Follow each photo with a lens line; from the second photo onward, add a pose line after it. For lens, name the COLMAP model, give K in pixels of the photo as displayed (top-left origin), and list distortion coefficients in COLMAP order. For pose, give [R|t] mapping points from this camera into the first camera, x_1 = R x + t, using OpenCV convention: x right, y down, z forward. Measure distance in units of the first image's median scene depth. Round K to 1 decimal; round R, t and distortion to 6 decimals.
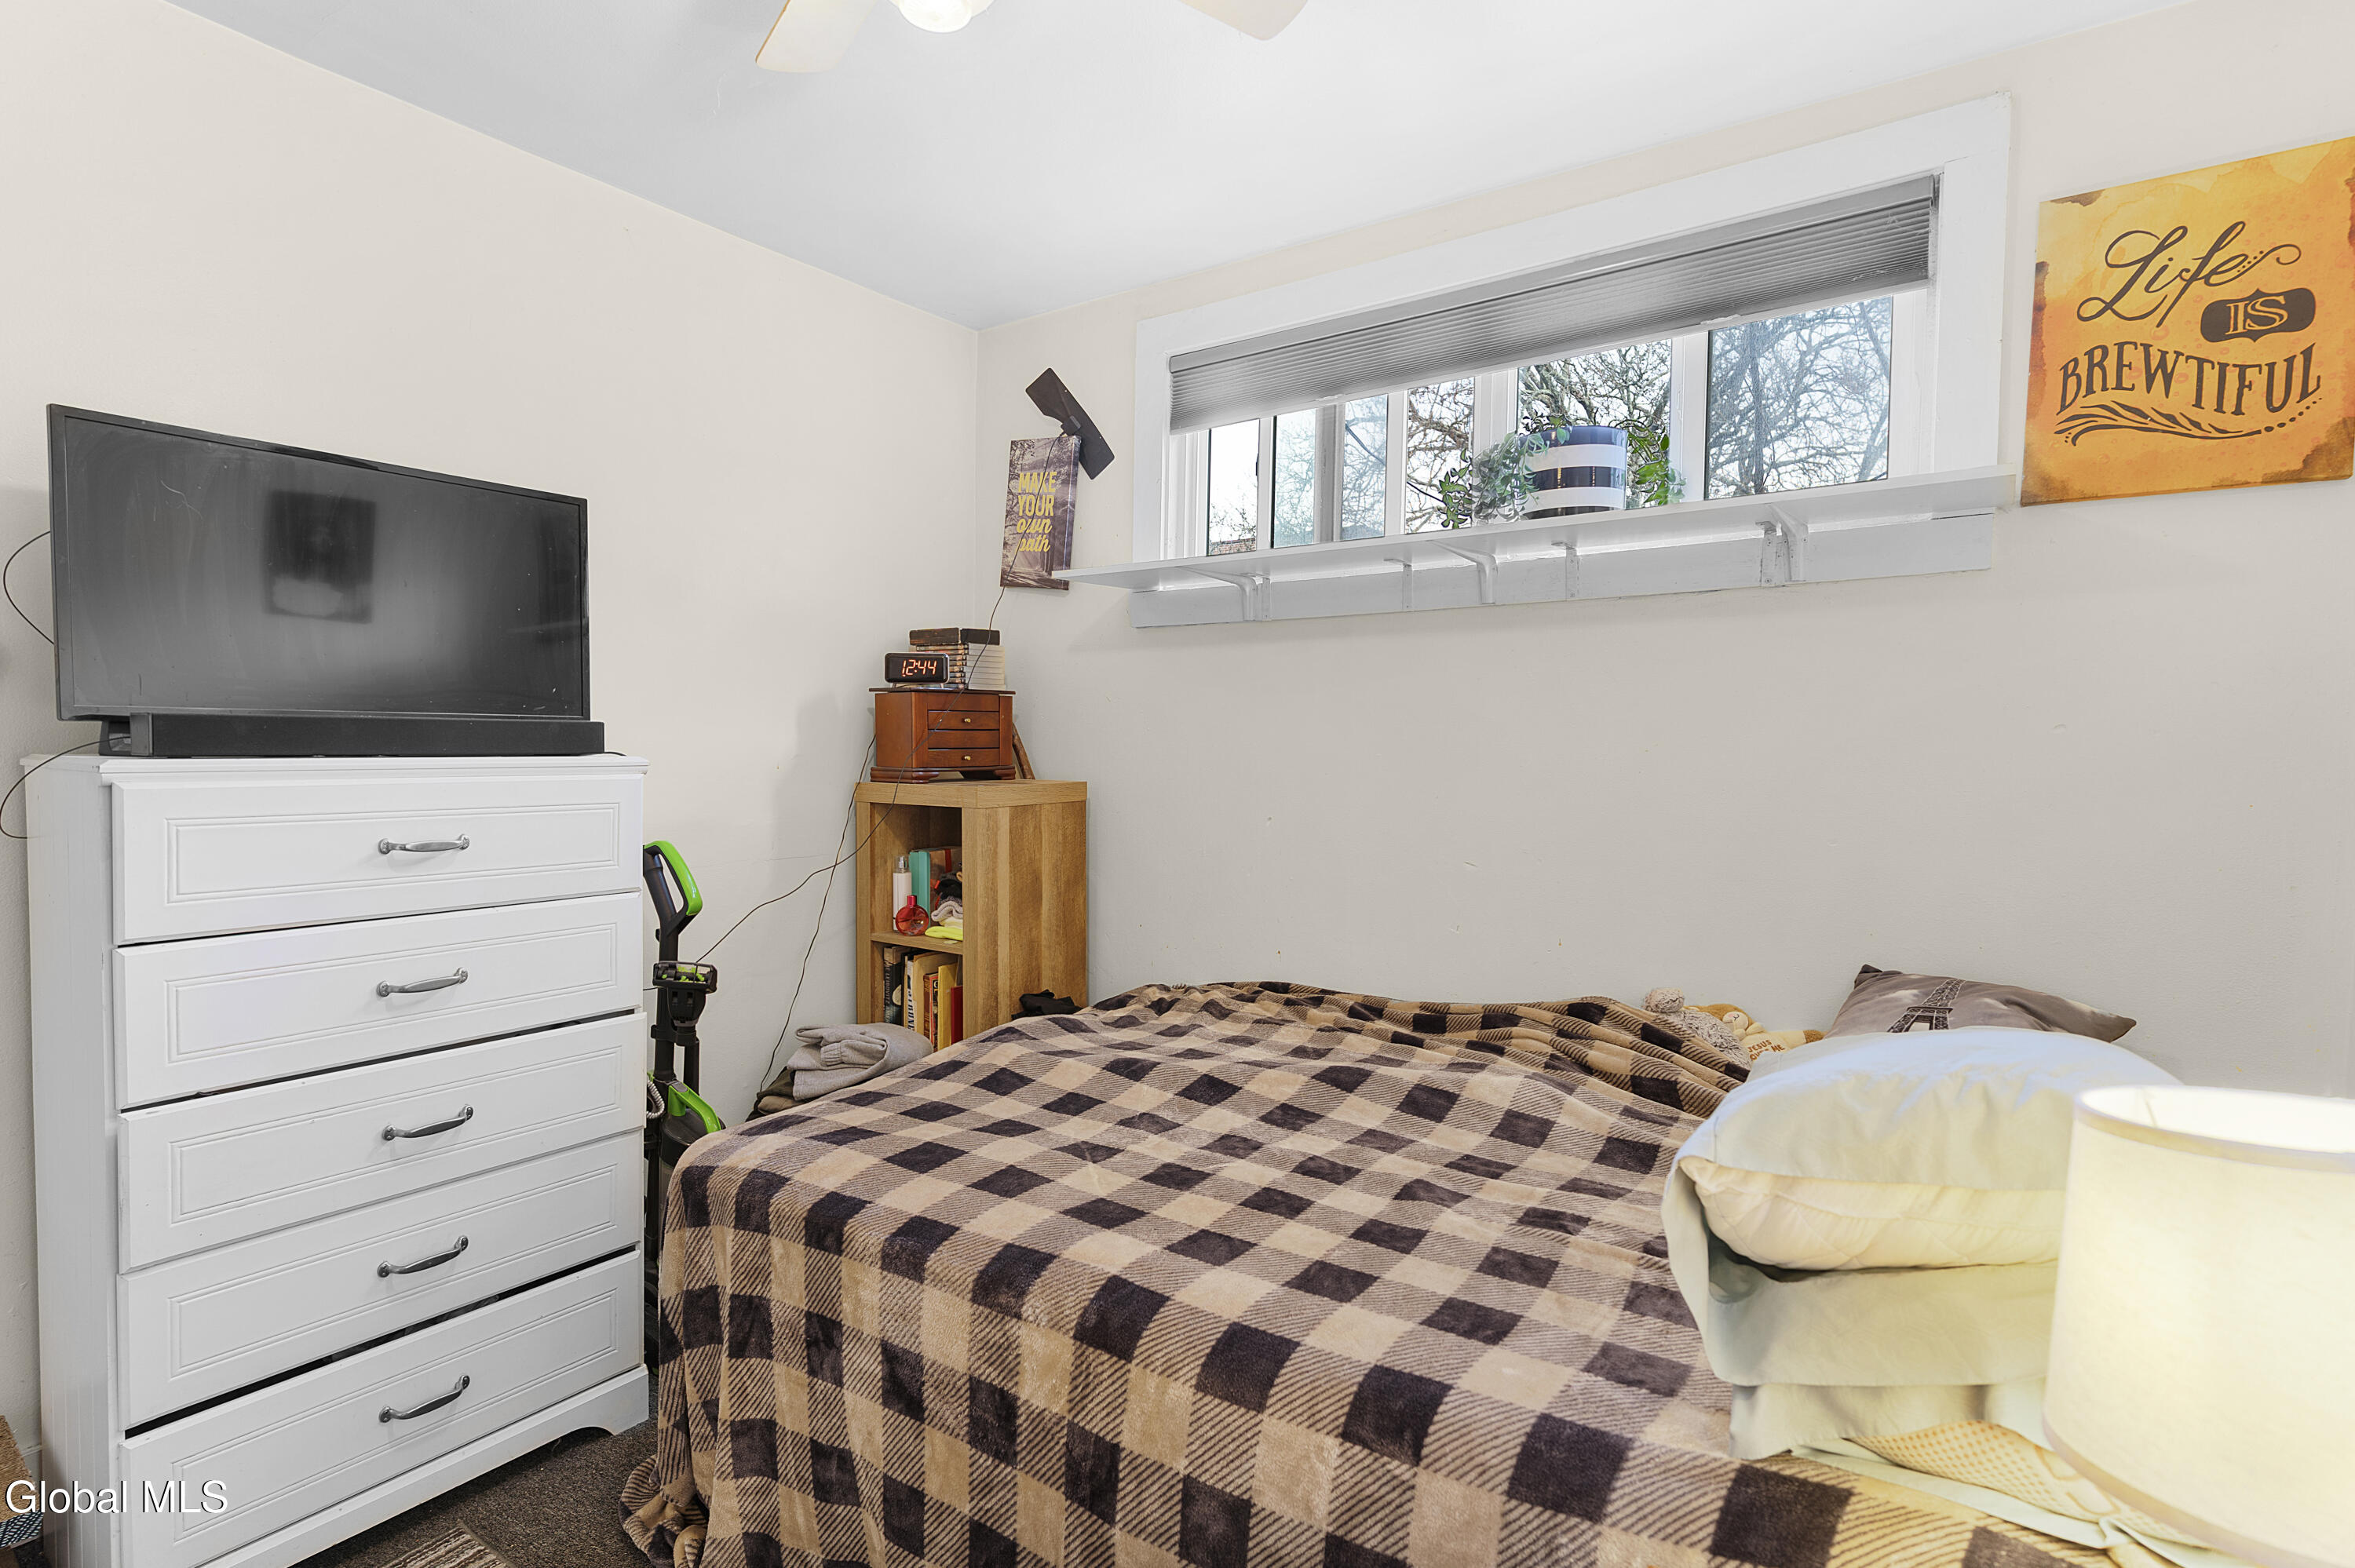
lens RADIAL K [[1142.2, 0, 1176.9], [0, 1142.2, 783.8], [0, 0, 1]] dist [0.002132, 0.000226]
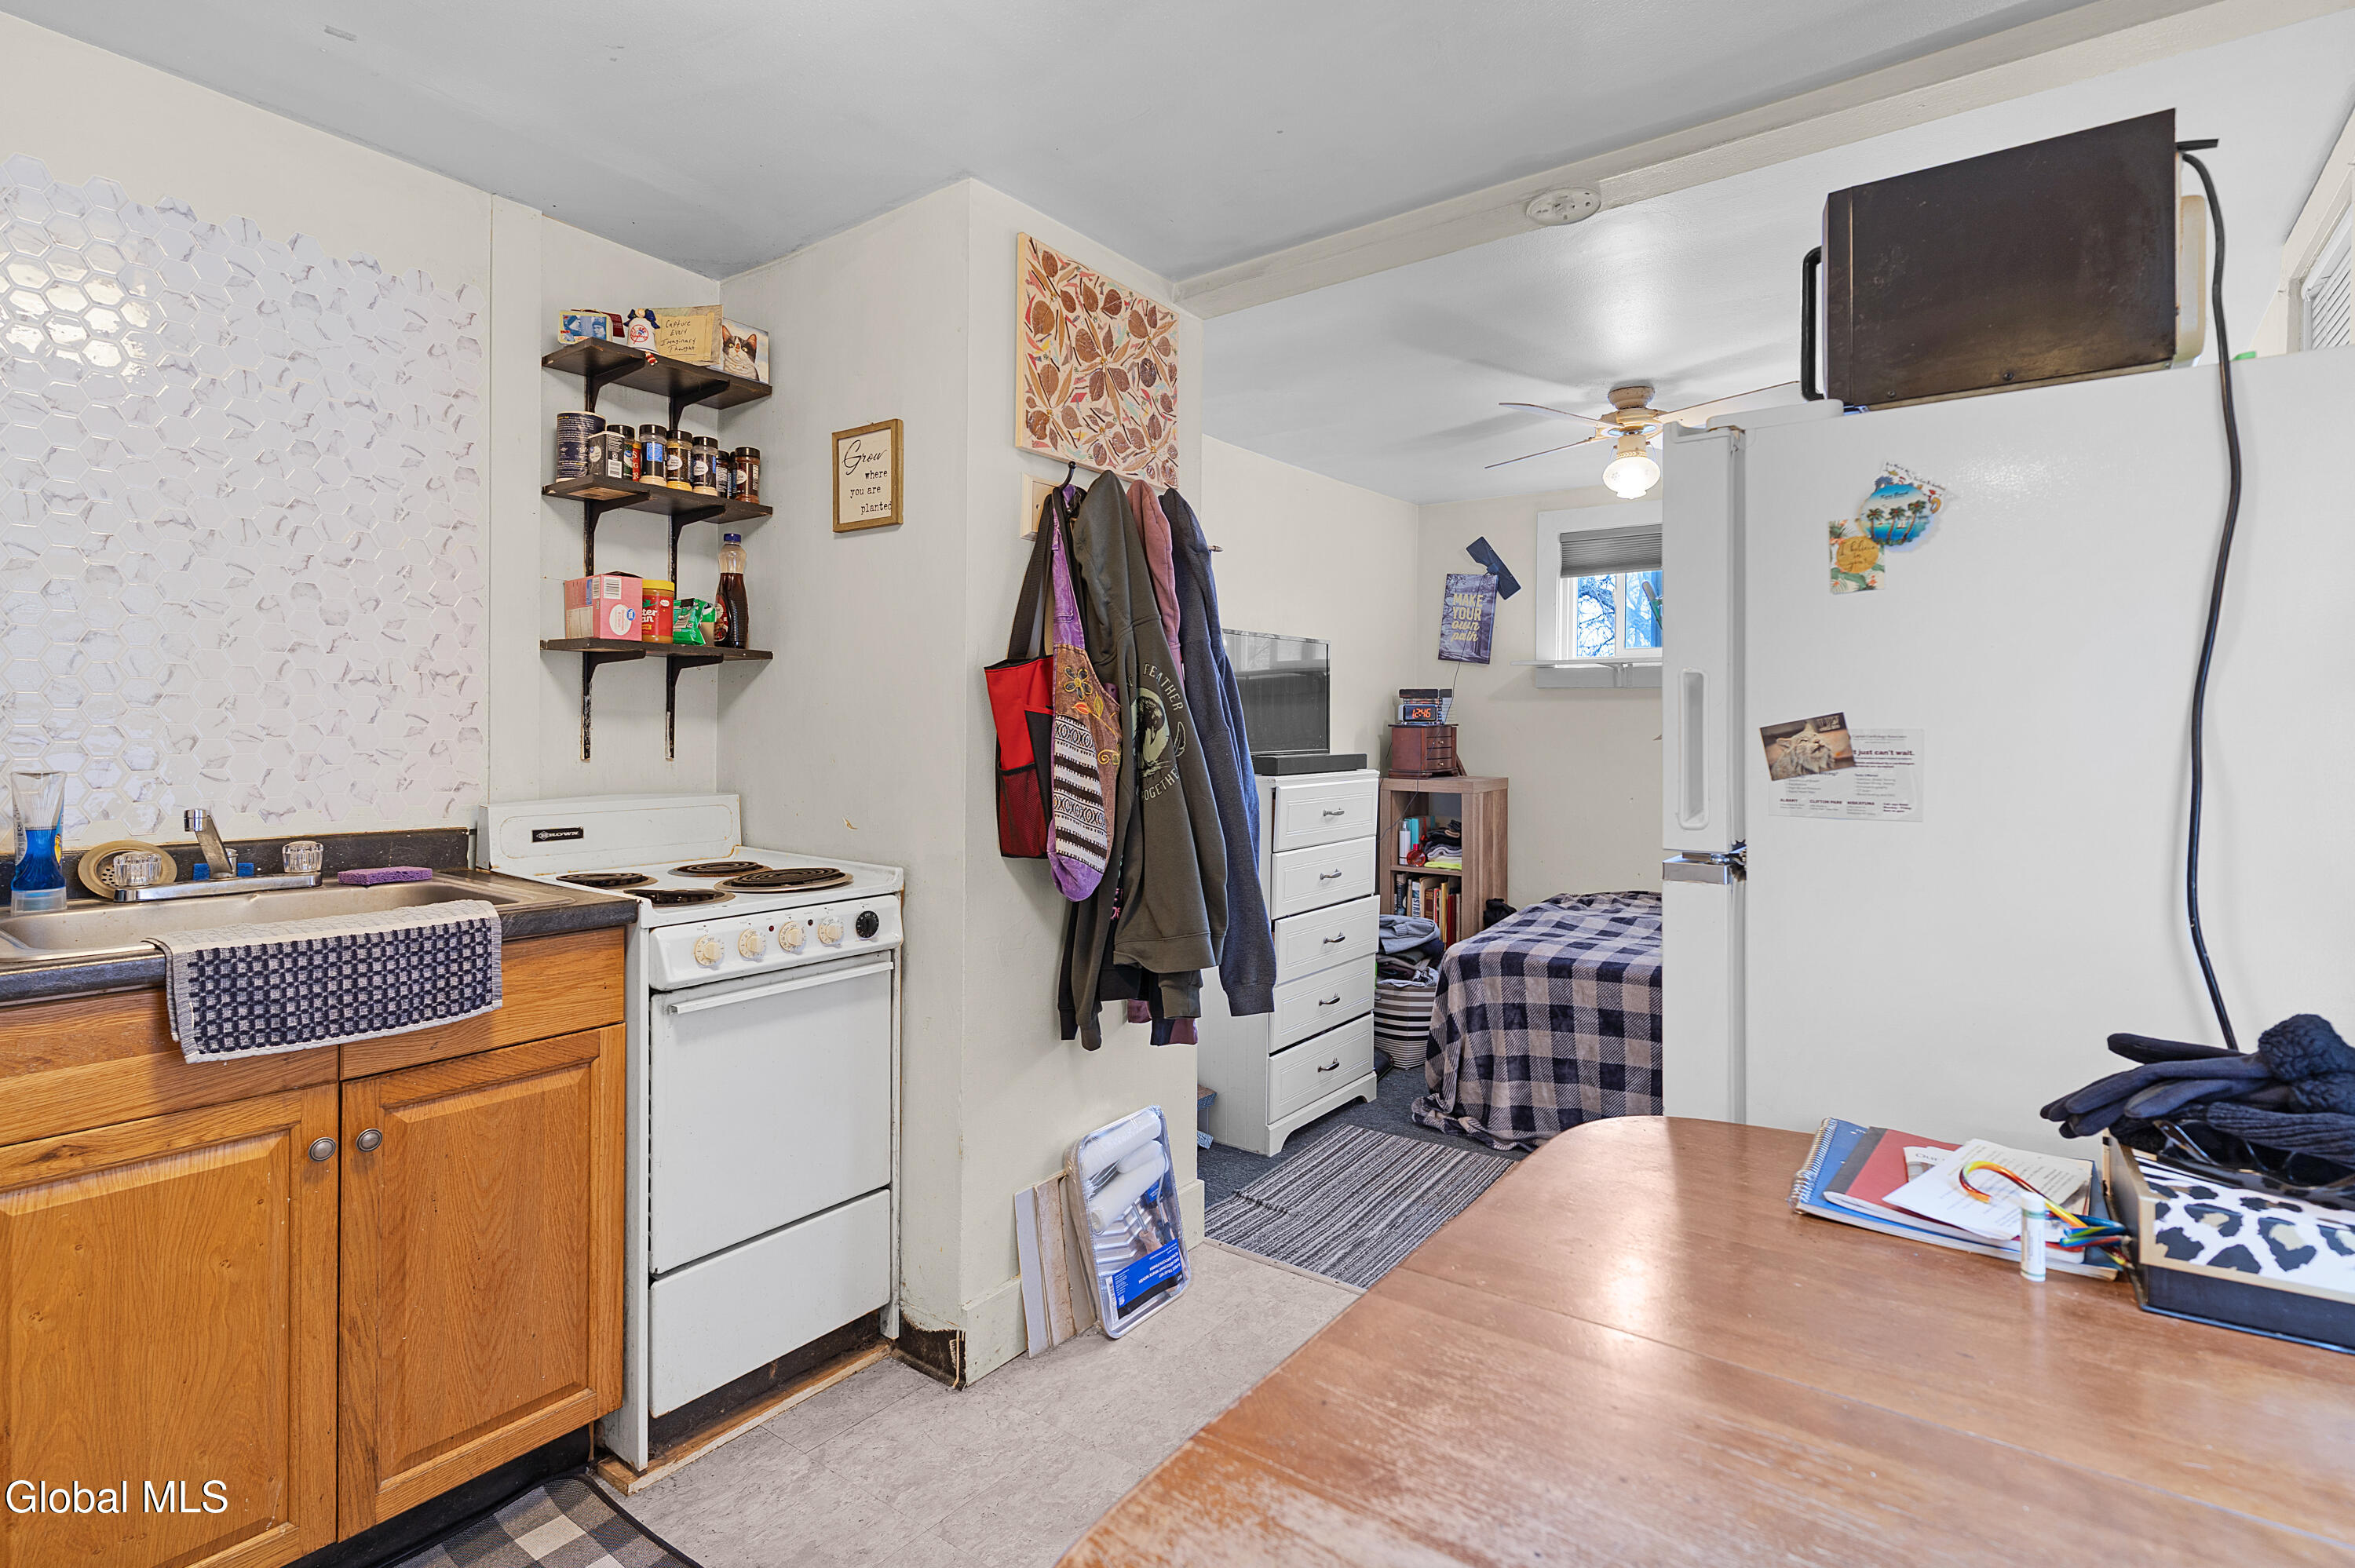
lens RADIAL K [[1142.2, 0, 1191.3], [0, 1142.2, 735.8], [0, 0, 1]] dist [0.002132, 0.000226]
pose [[0.999660, -0.006480, -0.025255, -0.519255], [0.005825, 0.999647, -0.025913, -0.023560], [0.025414, 0.025757, 0.999345, -0.735144]]
